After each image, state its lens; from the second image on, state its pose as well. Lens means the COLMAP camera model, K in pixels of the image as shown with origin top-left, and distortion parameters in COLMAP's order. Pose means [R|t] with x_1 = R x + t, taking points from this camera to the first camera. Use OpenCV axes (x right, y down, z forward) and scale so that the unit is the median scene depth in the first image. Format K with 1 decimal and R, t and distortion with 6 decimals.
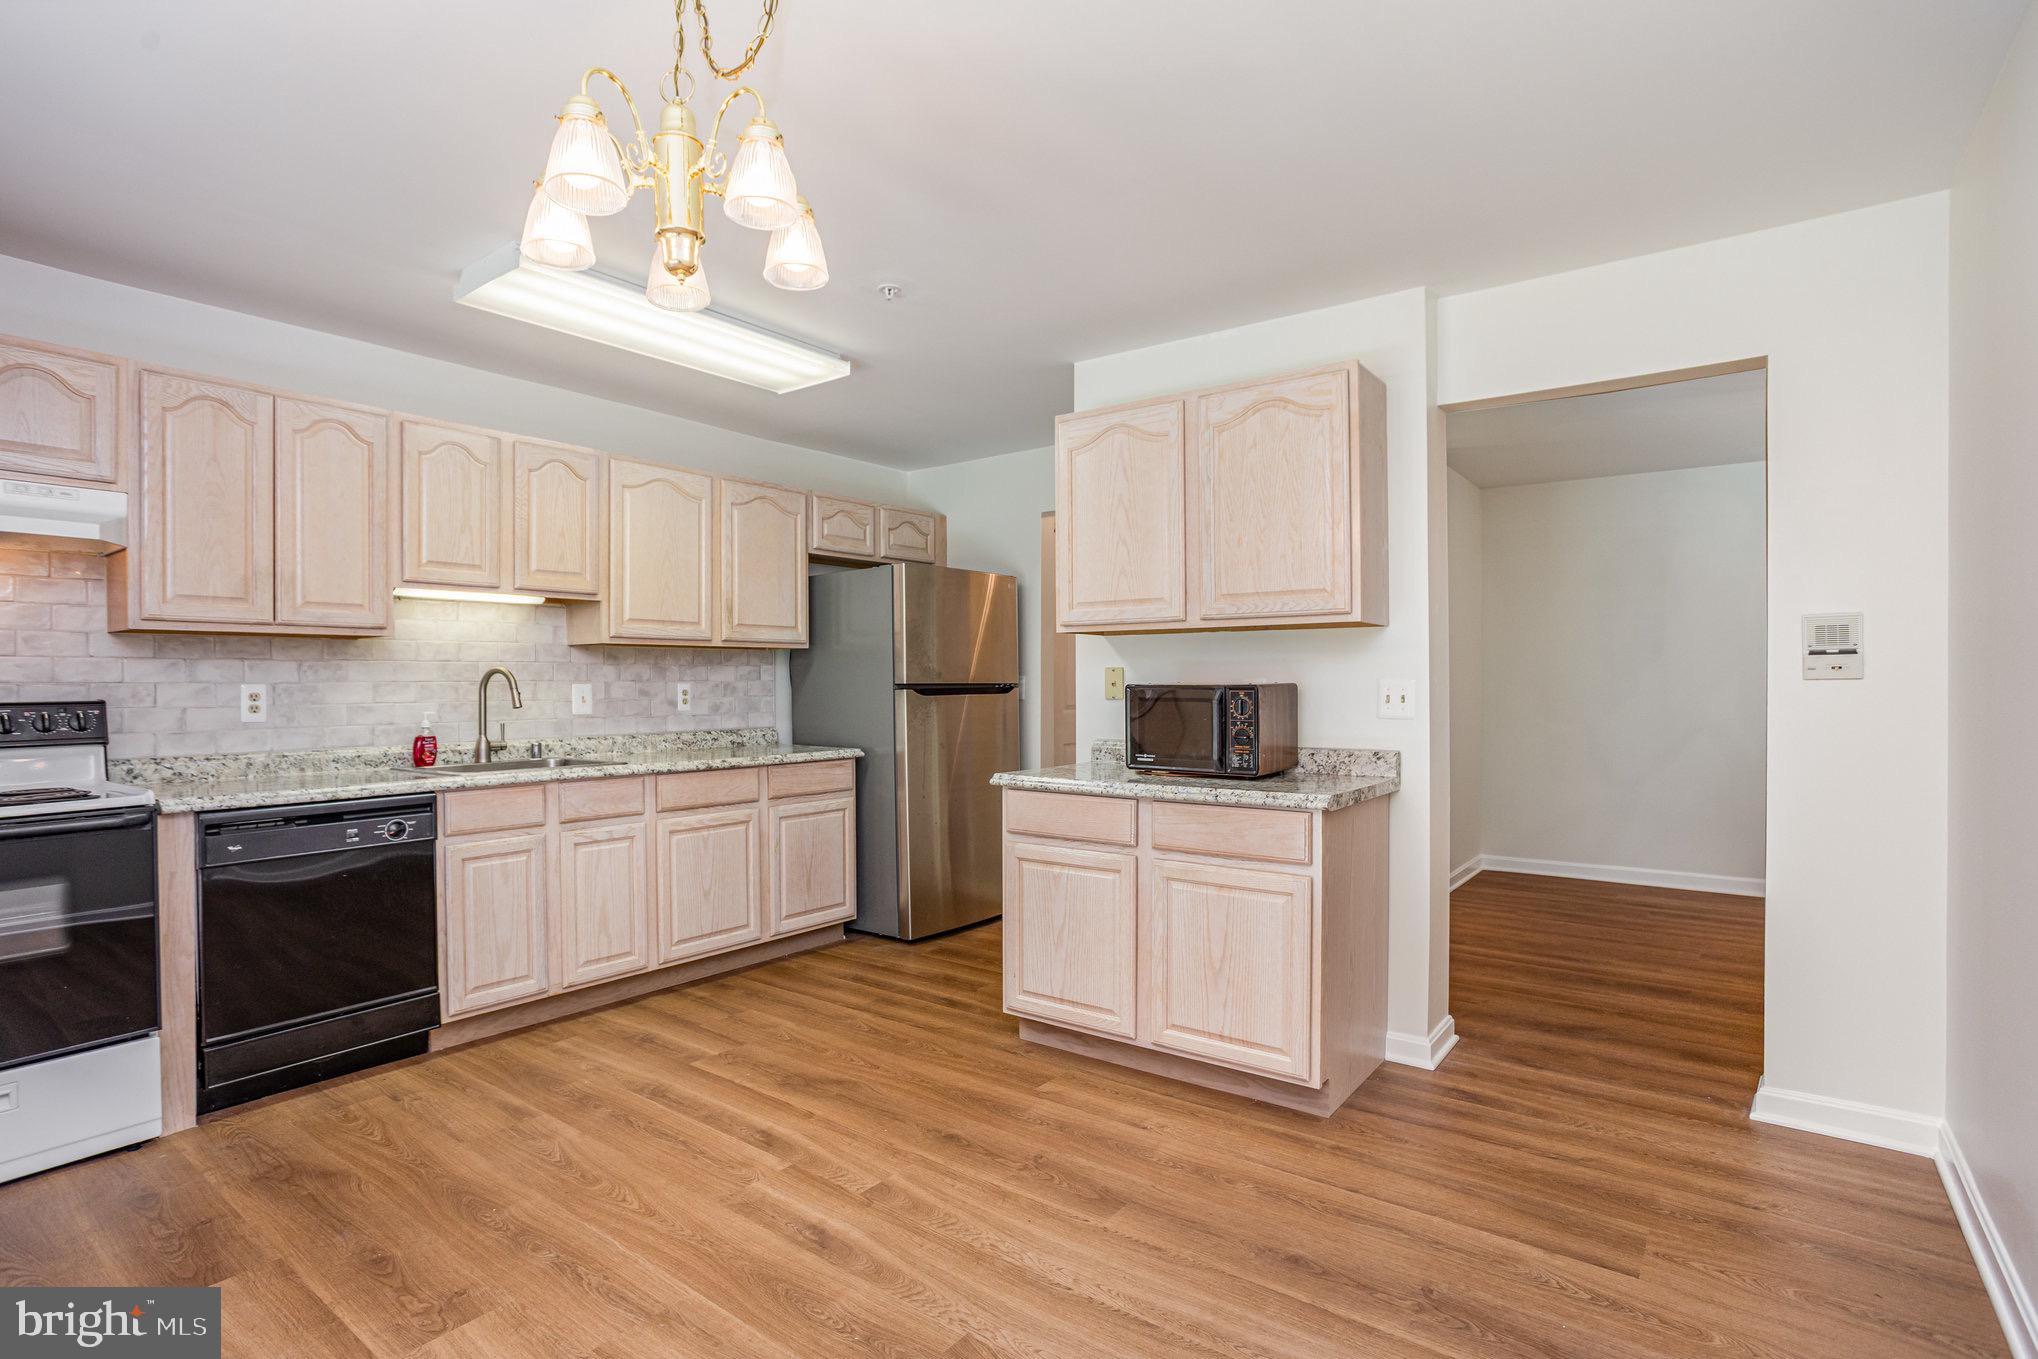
lens RADIAL K [[995.7, 0, 1021.0], [0, 995.7, 684.2], [0, 0, 1]] dist [-0.033297, 0.011295]
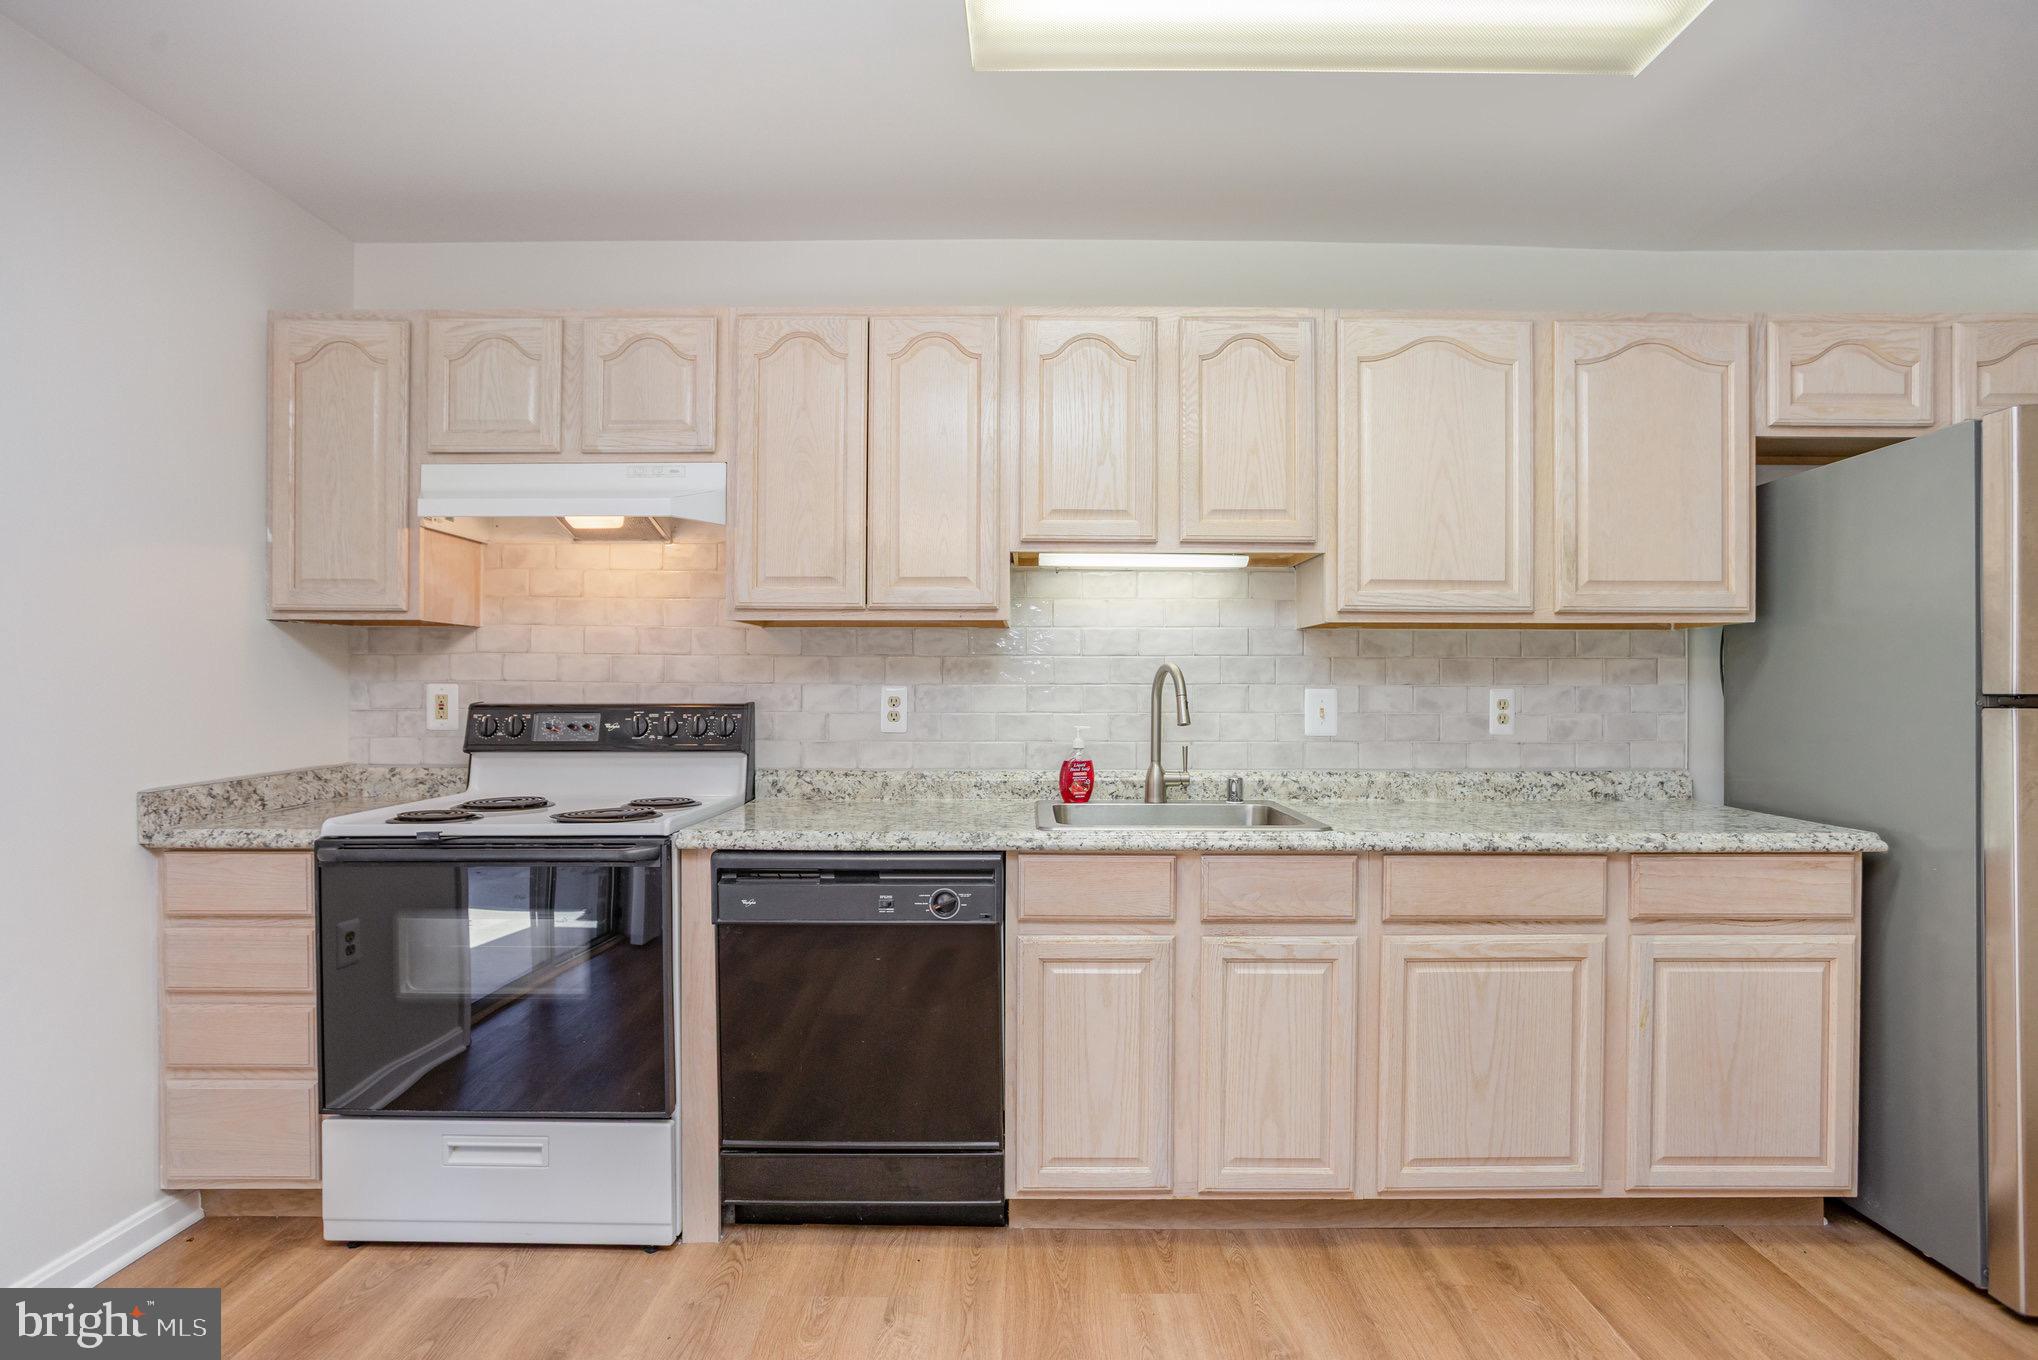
lens RADIAL K [[995.7, 0, 1019.6], [0, 995.7, 692.8], [0, 0, 1]] dist [-0.033297, 0.011295]
pose [[0.597266, 0.012742, -0.801942, -0.044620], [-0.006984, 0.999919, 0.010686, -0.003606], [0.802013, -0.000782, 0.597306, 0.507257]]
